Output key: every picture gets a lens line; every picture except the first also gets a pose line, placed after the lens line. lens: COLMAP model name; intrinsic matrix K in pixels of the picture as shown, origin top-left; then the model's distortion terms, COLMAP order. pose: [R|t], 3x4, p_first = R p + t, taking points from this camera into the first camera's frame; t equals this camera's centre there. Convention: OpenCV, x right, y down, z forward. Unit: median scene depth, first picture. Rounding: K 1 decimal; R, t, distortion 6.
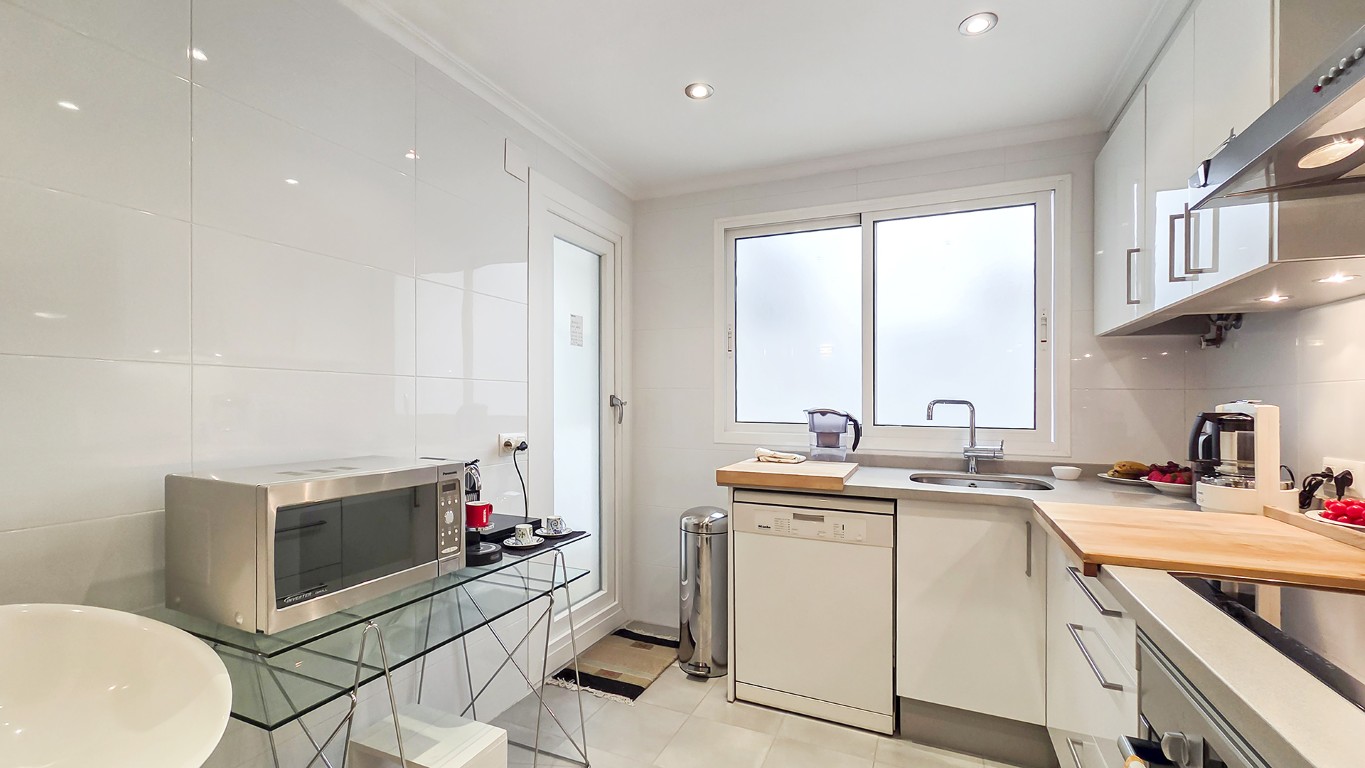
lens RADIAL K [[572.9, 0, 682.5], [0, 572.9, 384.0], [0, 0, 1]] dist [0.004173, 0.000416]
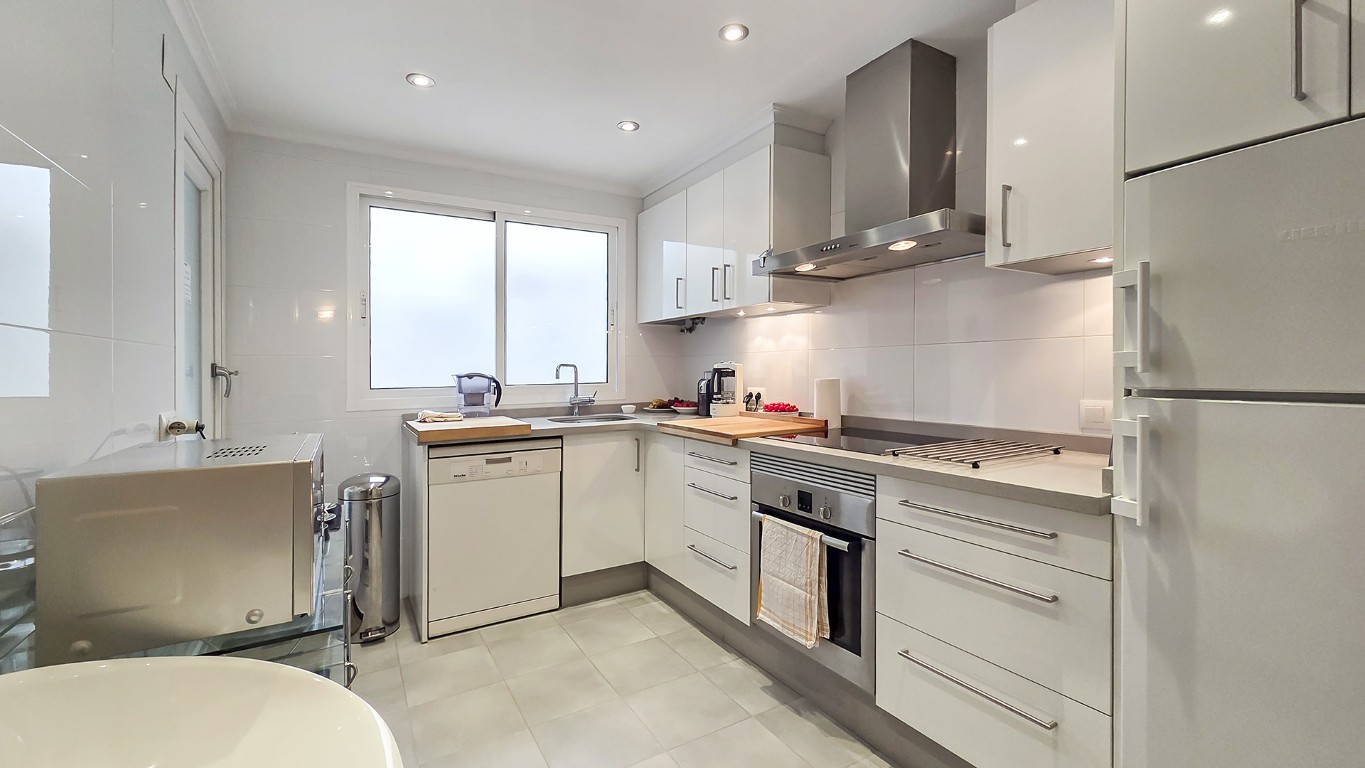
lens RADIAL K [[564.2, 0, 684.6], [0, 564.2, 350.4], [0, 0, 1]] dist [0.000342, 0.000082]
pose [[0.575511, 0.009404, 0.817740, -0.484729], [-0.007046, 0.999954, -0.006541, 0.001674], [-0.817764, -0.001997, 0.575551, -0.019289]]
